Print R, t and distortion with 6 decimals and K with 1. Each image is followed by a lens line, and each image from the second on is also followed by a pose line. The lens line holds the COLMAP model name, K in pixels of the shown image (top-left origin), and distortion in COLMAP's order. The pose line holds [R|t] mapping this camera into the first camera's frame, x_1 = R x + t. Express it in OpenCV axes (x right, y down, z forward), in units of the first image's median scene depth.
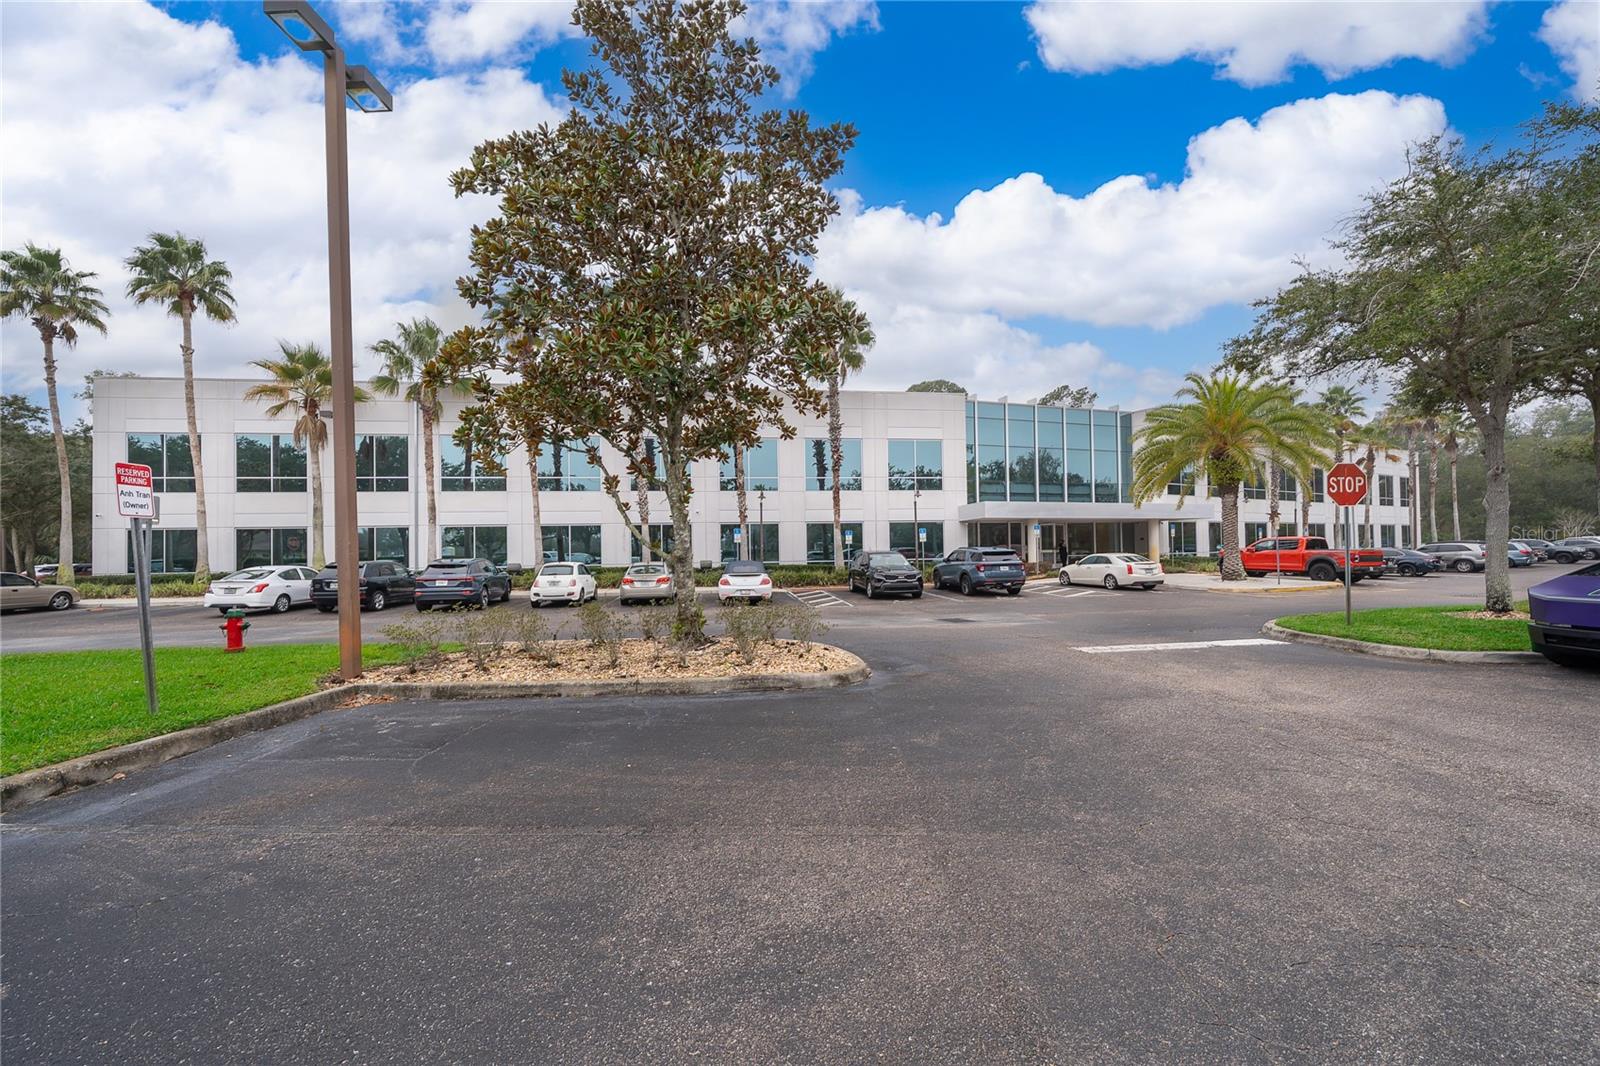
lens RADIAL K [[613.0, 0, 793.6], [0, 613.0, 535.7], [0, 0, 1]] dist [-0.001391, -0.000074]
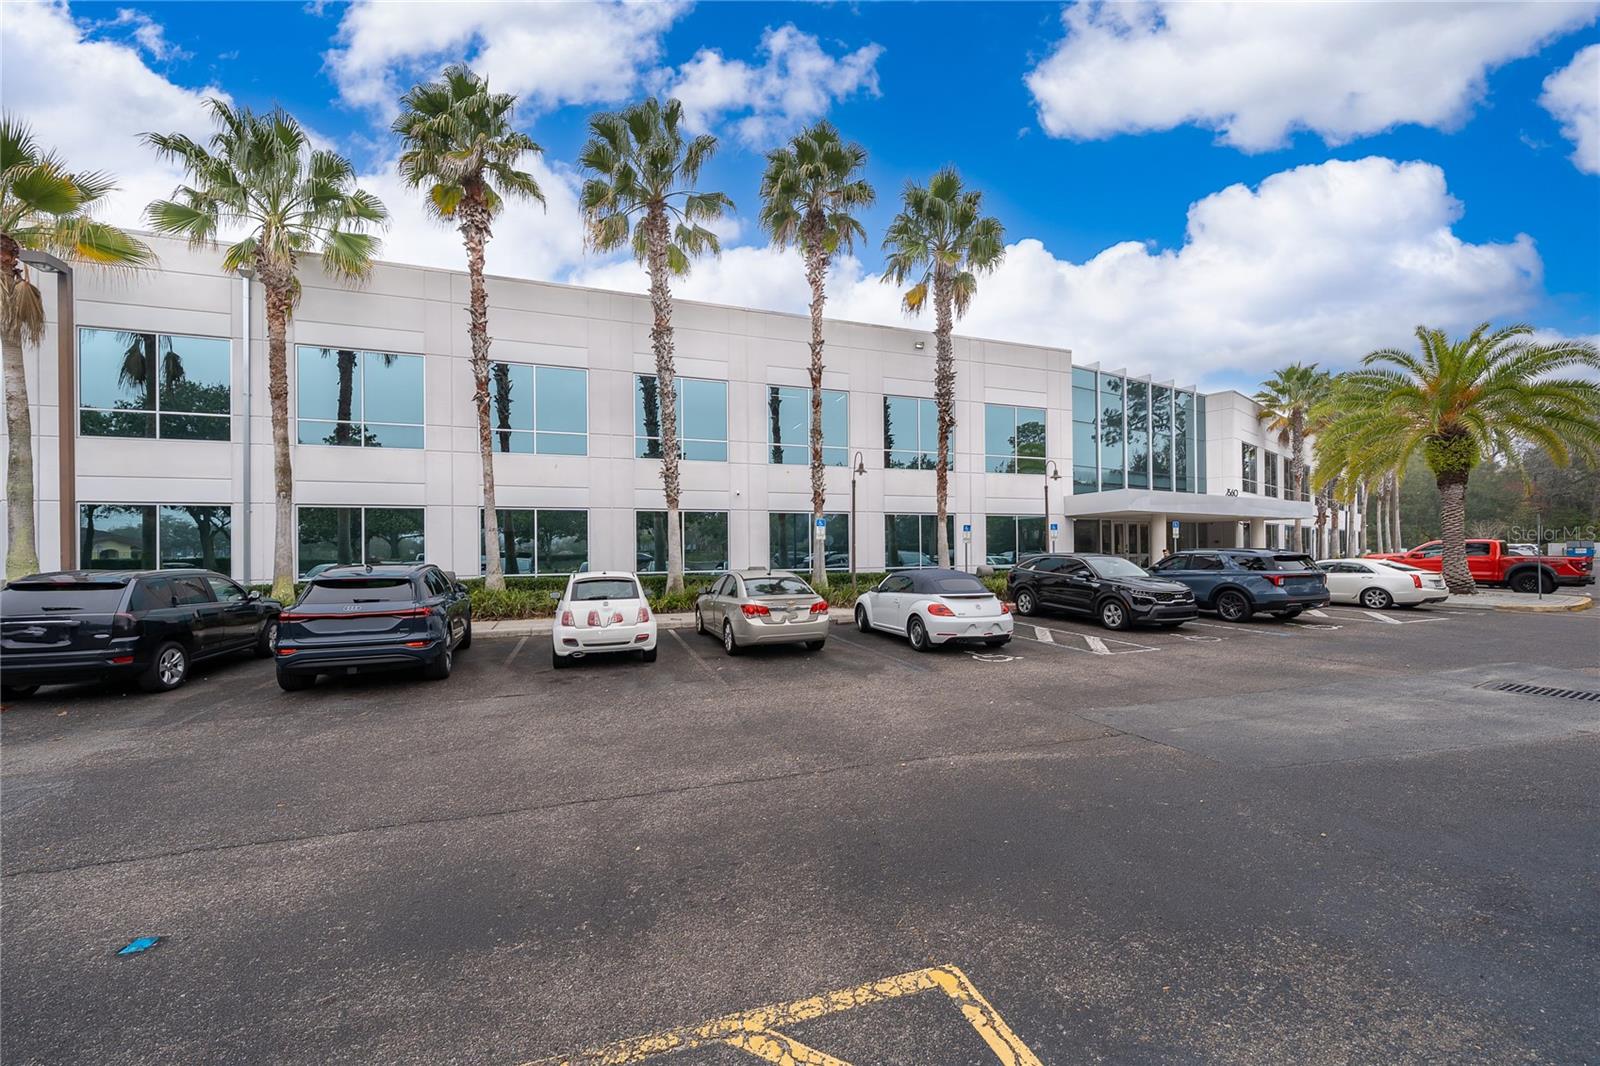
lens RADIAL K [[613.0, 0, 806.1], [0, 613.0, 543.3], [0, 0, 1]] dist [-0.001391, -0.000074]
pose [[0.976200, 0.009990, 0.216641, -0.262128], [-0.011983, 0.999897, 0.007888, 0.010740], [-0.216539, -0.010296, 0.976220, 0.379043]]
